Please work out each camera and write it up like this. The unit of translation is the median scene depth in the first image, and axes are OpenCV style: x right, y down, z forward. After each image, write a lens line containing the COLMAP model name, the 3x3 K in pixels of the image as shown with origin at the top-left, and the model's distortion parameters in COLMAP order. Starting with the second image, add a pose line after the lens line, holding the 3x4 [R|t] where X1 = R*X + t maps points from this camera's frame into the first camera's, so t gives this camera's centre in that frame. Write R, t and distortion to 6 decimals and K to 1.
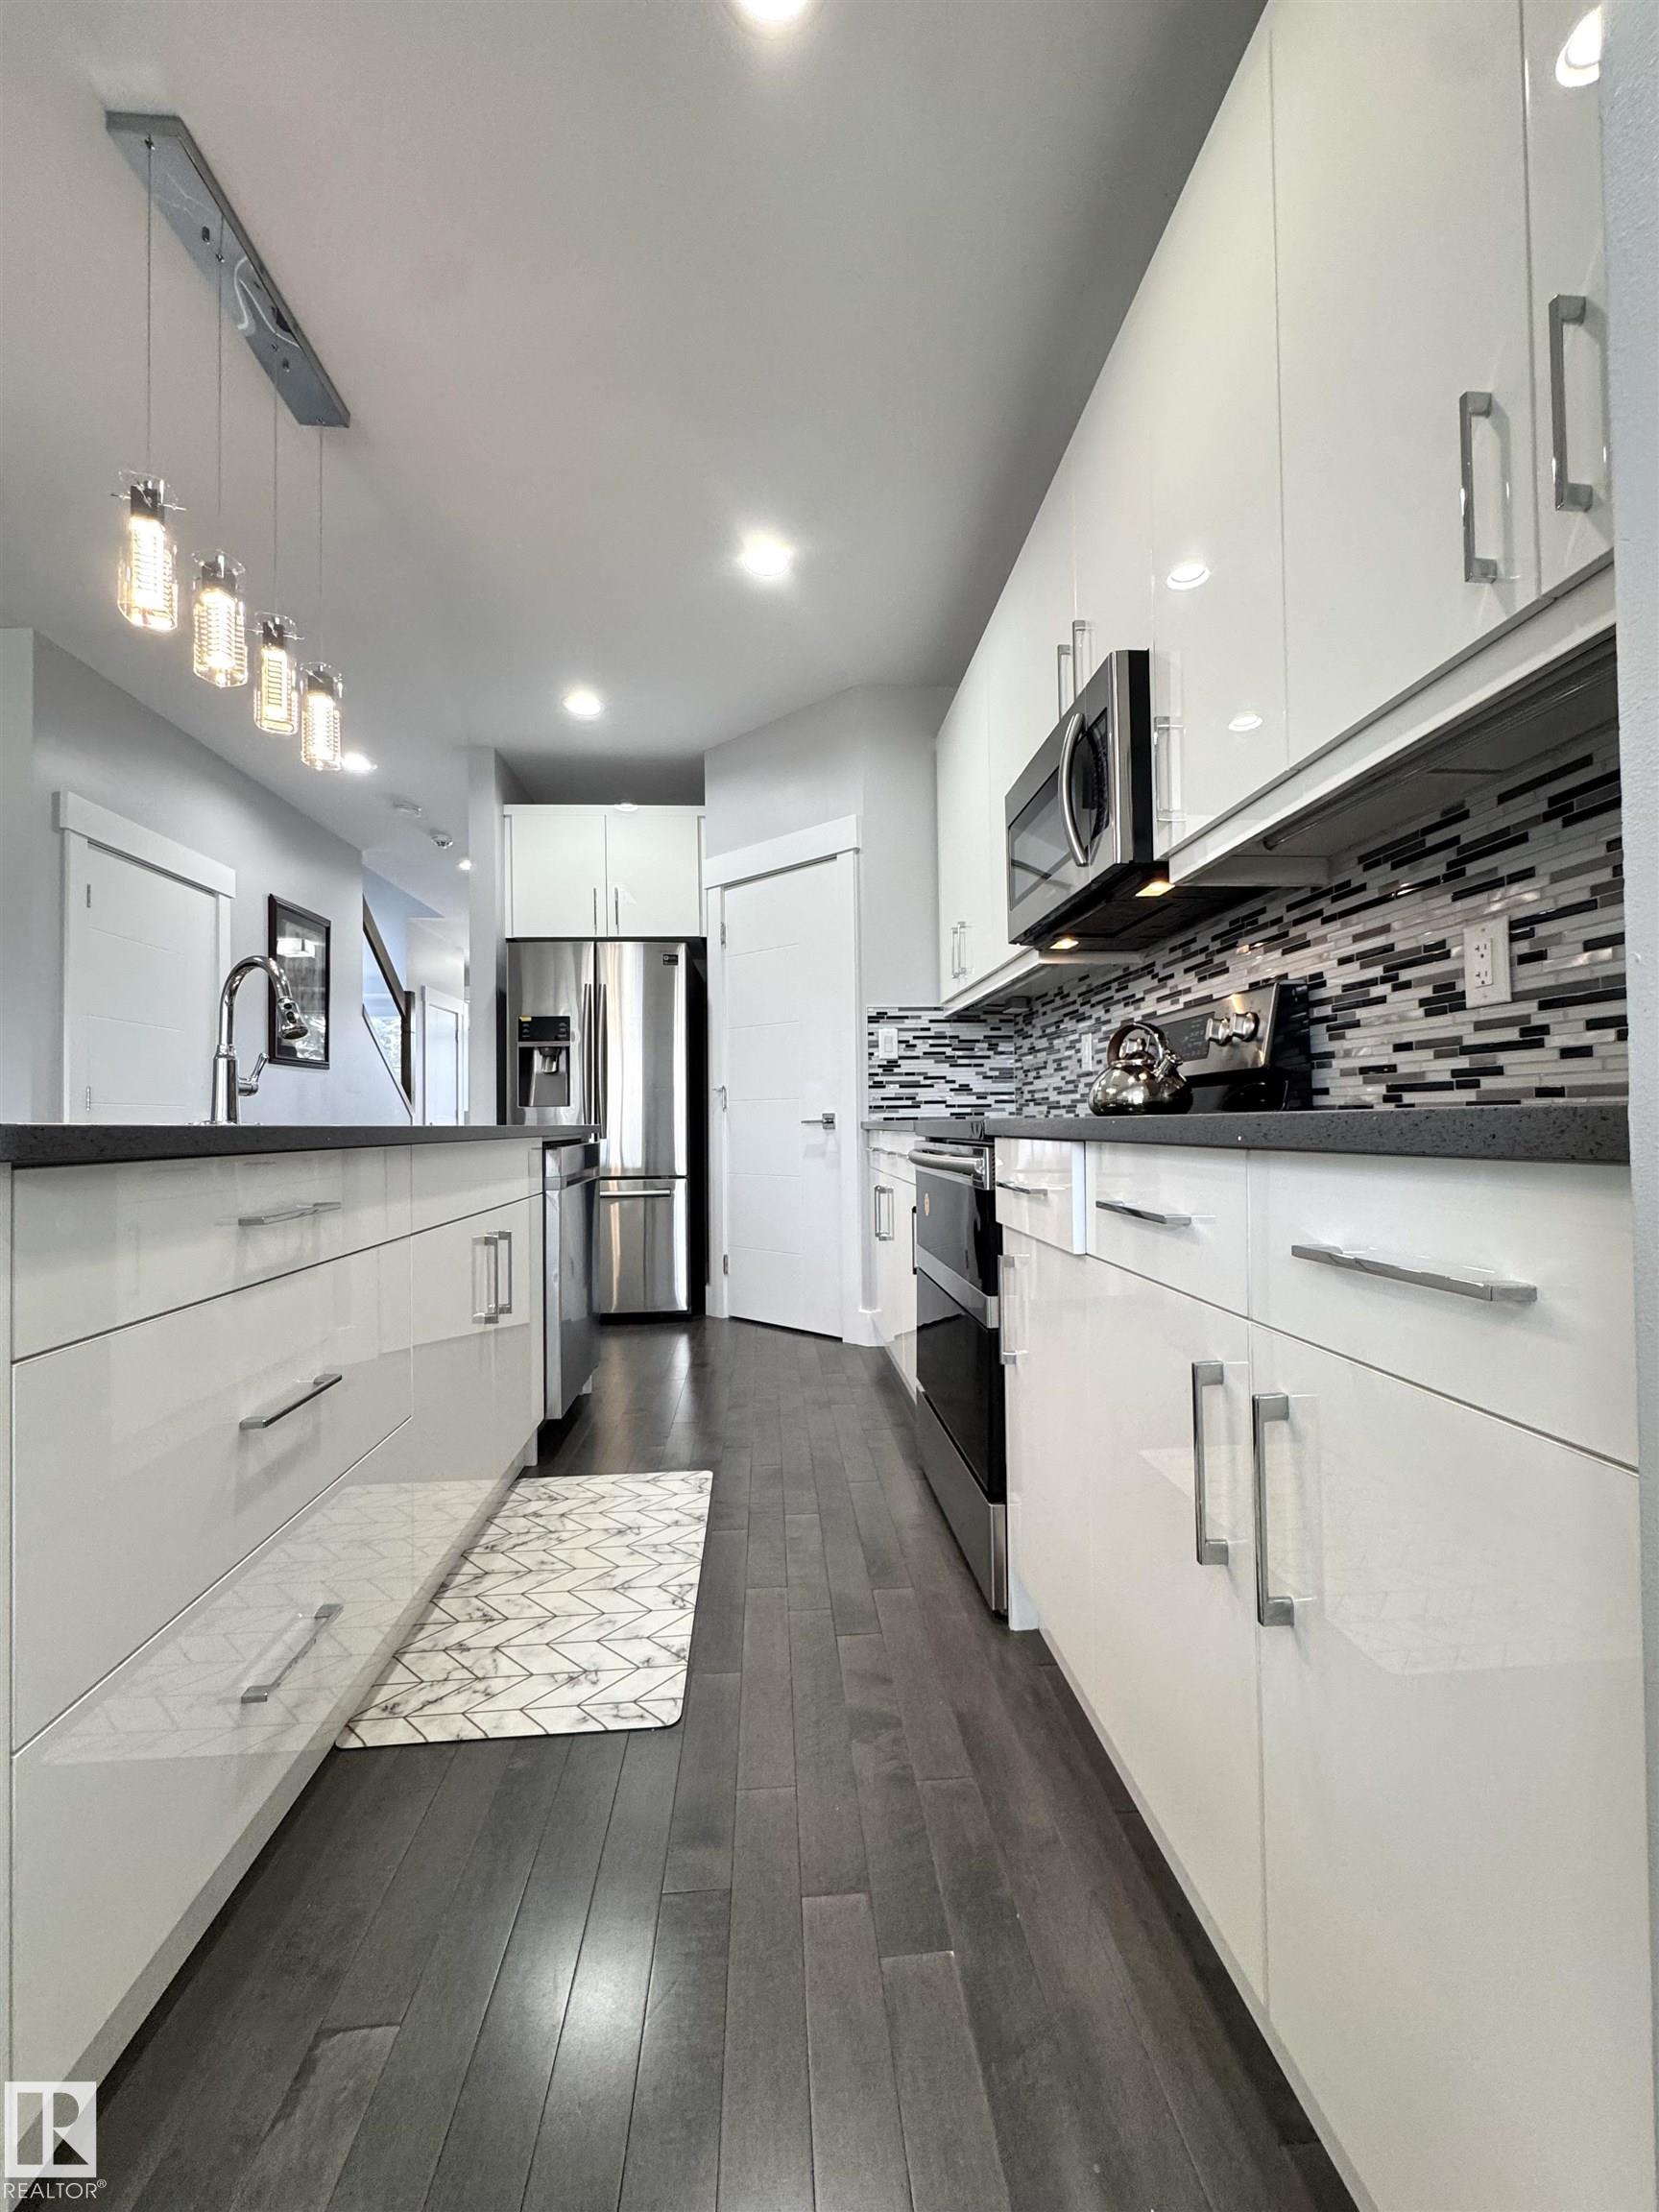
lens RADIAL K [[889.3, 0, 825.1], [0, 889.3, 1112.0], [0, 0, 1]] dist [-0.003394, -0.000421]
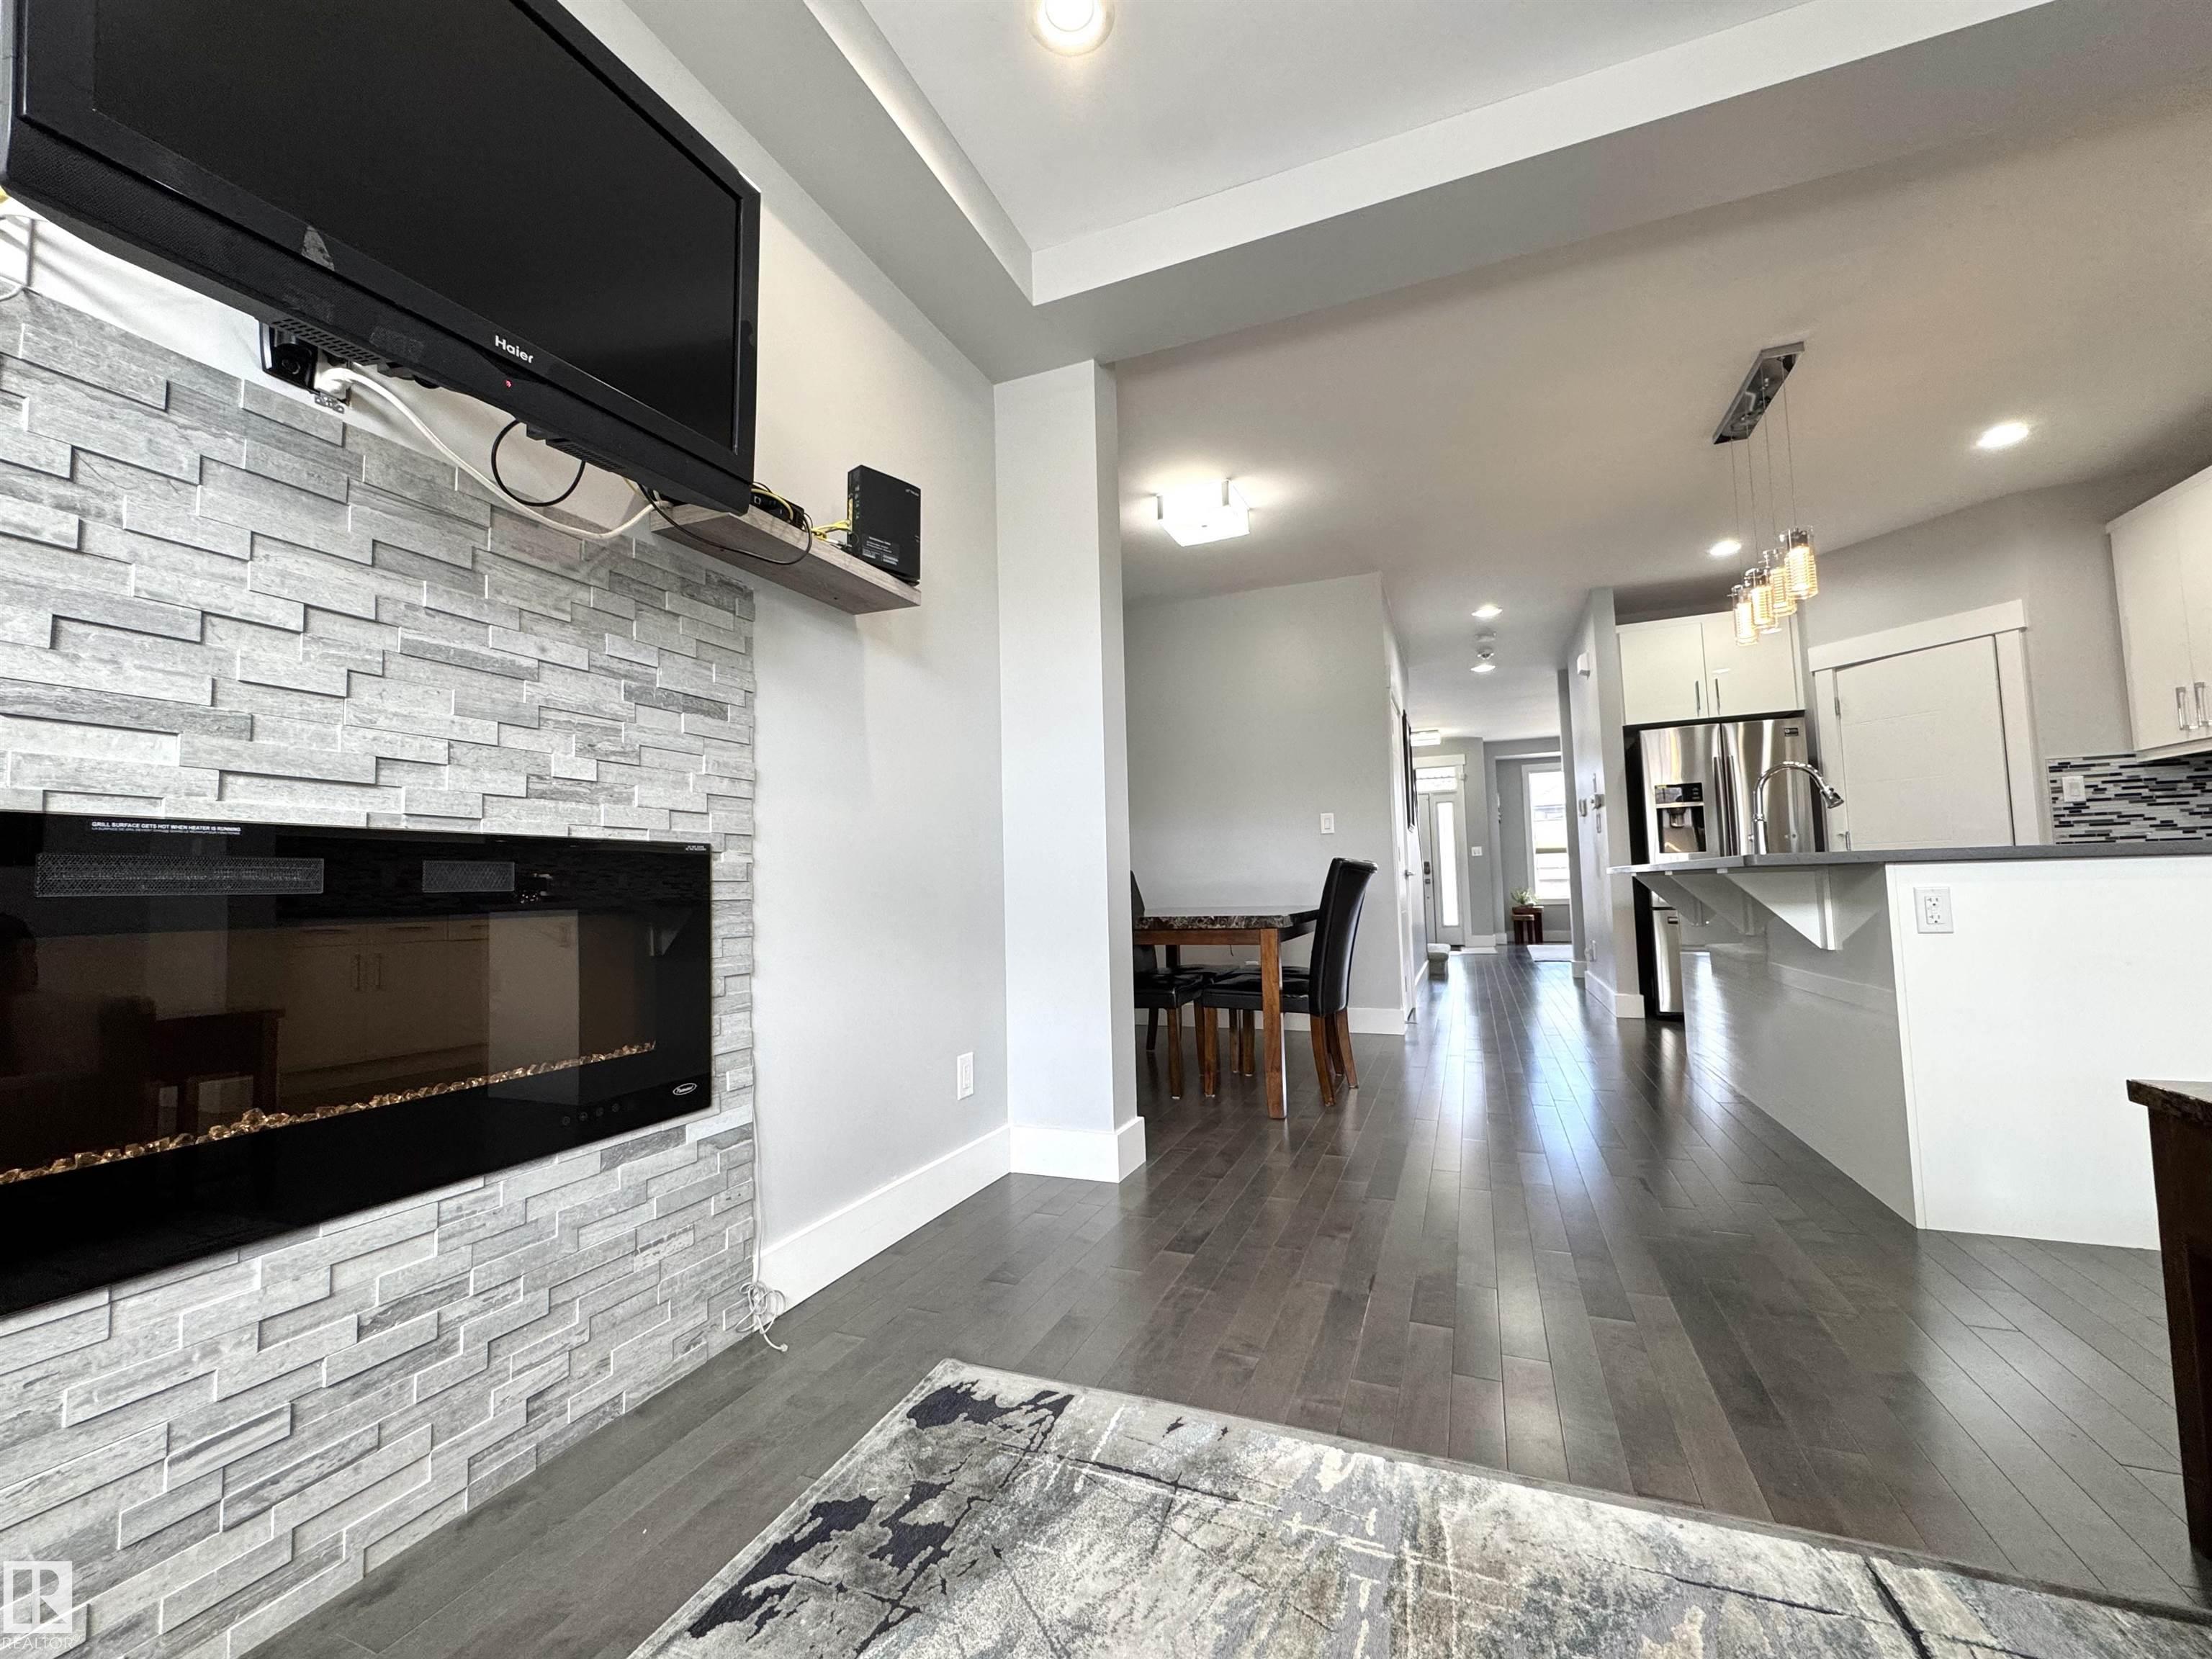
lens RADIAL K [[889.3, 0, 1110.0], [0, 889.3, 821.1], [0, 0, 1]] dist [-0.003394, -0.000421]
pose [[0.898802, -0.044430, -0.436097, -0.561540], [0.020704, 0.998043, -0.059010, 0.008008], [0.437865, 0.044009, 0.897963, -0.598484]]
